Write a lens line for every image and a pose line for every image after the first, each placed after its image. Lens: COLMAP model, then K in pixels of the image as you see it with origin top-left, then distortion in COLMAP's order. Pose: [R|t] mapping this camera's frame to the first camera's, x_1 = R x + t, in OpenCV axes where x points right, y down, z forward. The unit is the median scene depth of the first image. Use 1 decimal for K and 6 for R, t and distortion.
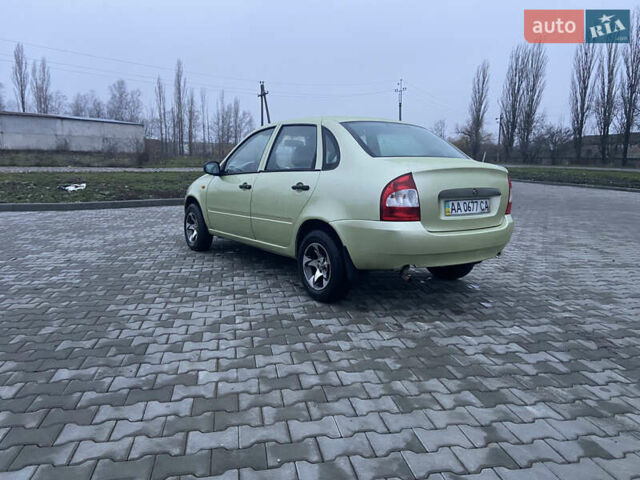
lens RADIAL K [[482.3, 0, 320.0], [0, 482.3, 240.0], [0, 0, 1]] dist [0.126155, -0.164935]
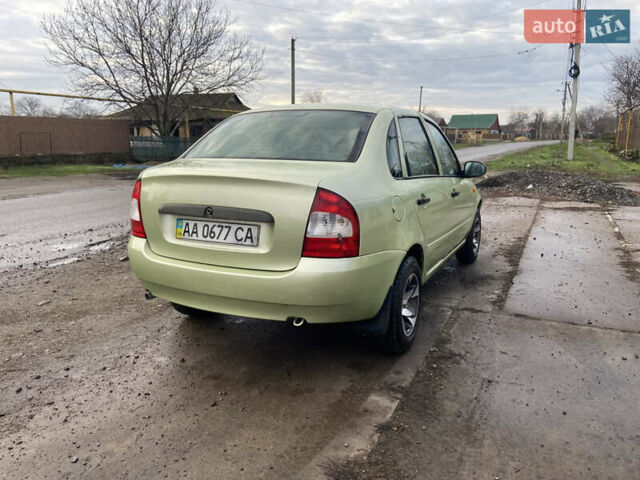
lens RADIAL K [[482.3, 0, 320.0], [0, 482.3, 240.0], [0, 0, 1]] dist [0.126155, -0.164935]
pose [[0.450953, 0.146888, -0.880378, 0.918507], [-0.128022, 0.986811, 0.099069, -0.134906], [0.883319, 0.068032, 0.463810, 0.760712]]
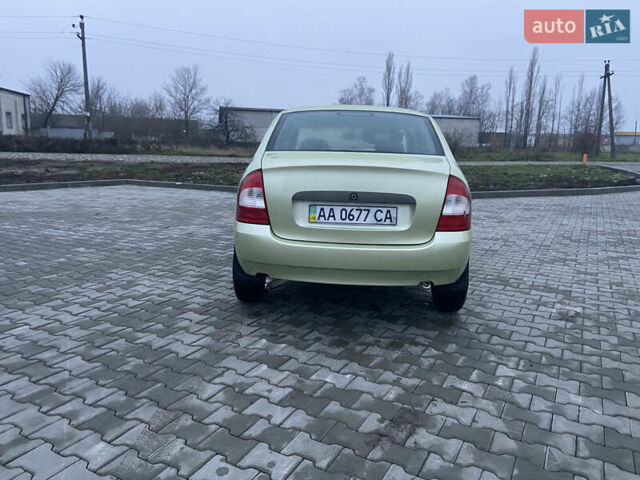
lens RADIAL K [[482.3, 0, 320.0], [0, 482.3, 240.0], [0, 0, 1]] dist [0.126155, -0.164935]
pose [[0.773942, 0.117025, -0.622350, 0.712414], [-0.108931, 0.992730, 0.051206, -0.057891], [0.623817, 0.028162, 0.781063, 0.327592]]
